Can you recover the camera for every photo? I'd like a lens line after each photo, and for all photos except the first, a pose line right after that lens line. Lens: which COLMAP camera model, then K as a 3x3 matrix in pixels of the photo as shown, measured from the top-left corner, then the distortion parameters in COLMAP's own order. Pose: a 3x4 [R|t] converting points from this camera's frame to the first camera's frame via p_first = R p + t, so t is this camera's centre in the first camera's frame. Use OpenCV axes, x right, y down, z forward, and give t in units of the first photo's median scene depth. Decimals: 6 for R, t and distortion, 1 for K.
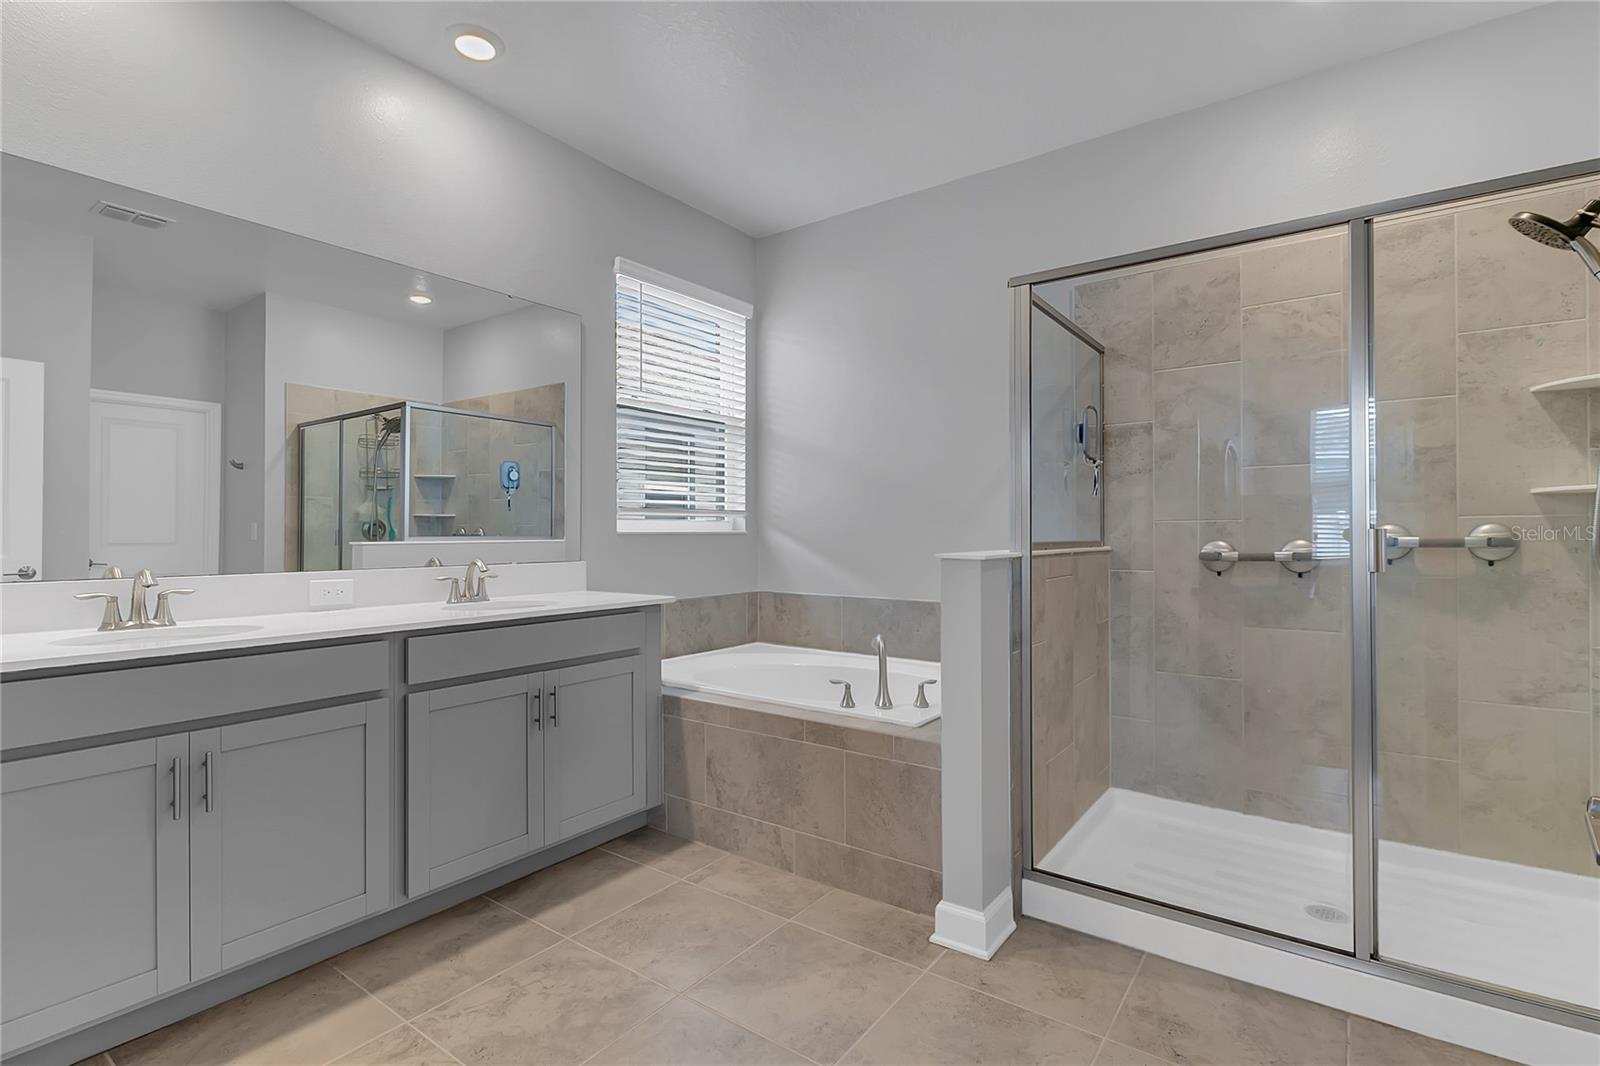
lens RADIAL K [[753.8, 0, 802.4], [0, 753.8, 526.4], [0, 0, 1]] dist [0.003937, 0.000494]
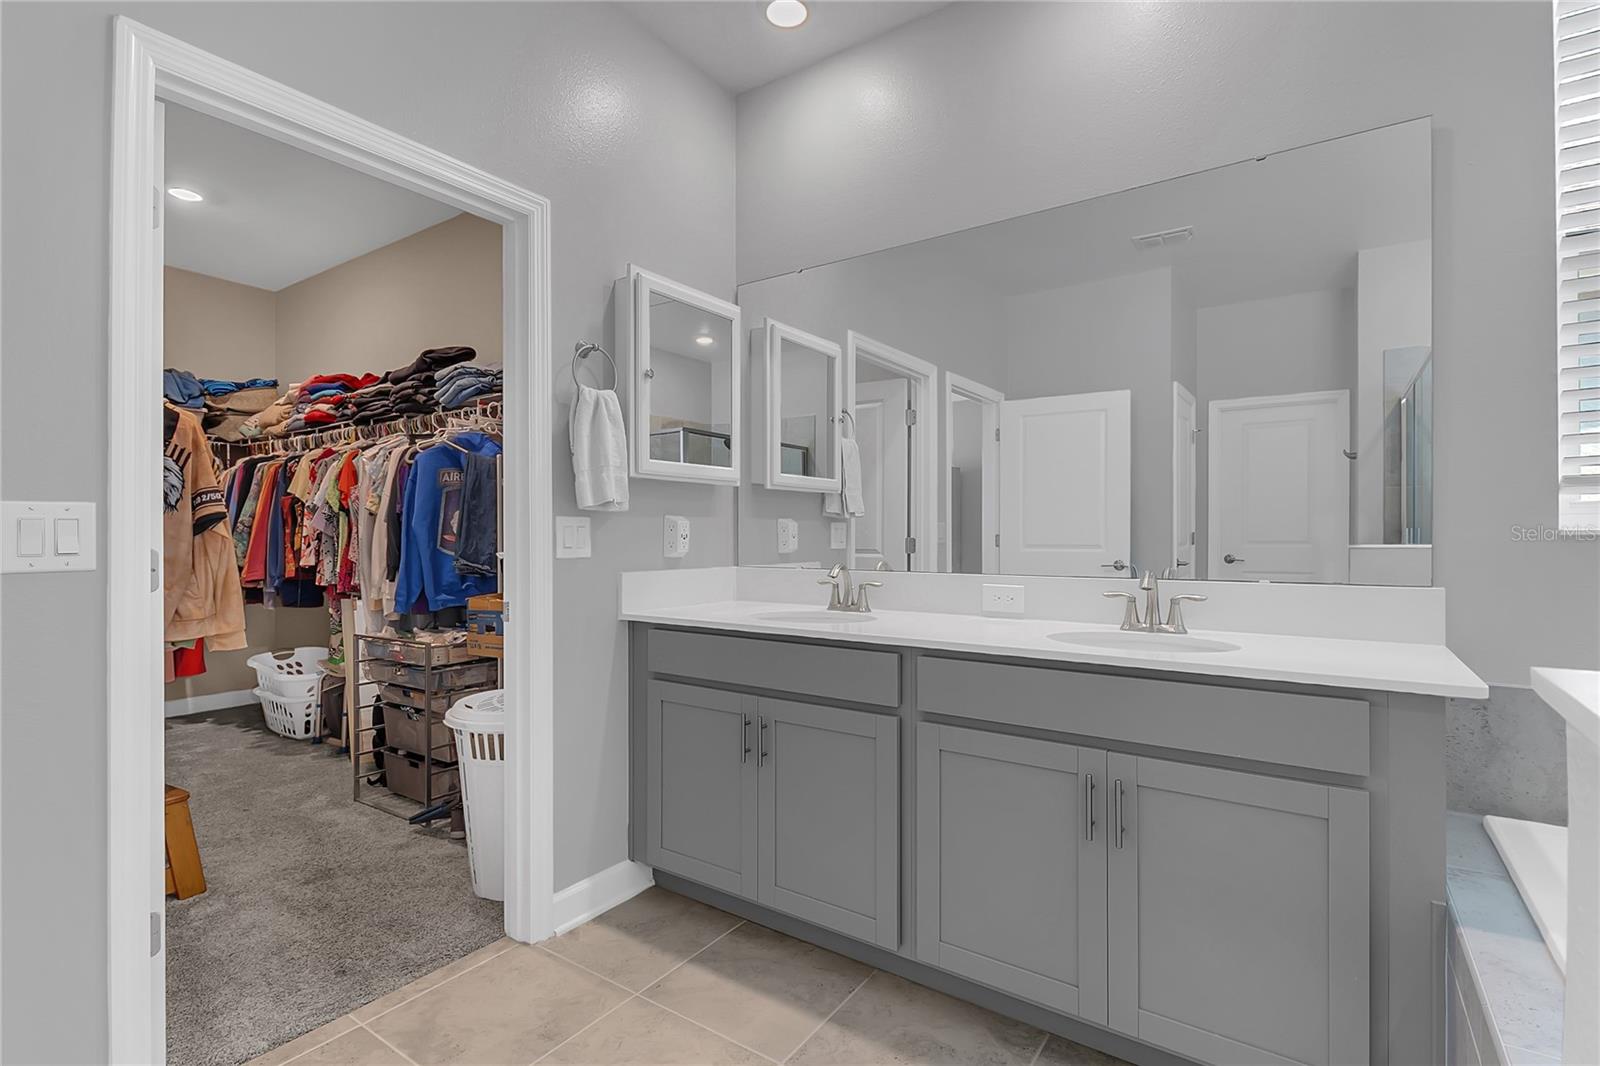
lens RADIAL K [[753.8, 0, 802.4], [0, 753.8, 526.4], [0, 0, 1]] dist [0.003937, 0.000494]
pose [[0.033437, -0.005050, -0.999428, 0.307224], [0.008134, 0.999955, -0.004780, 0.001572], [0.999408, -0.007970, 0.033476, 0.762372]]
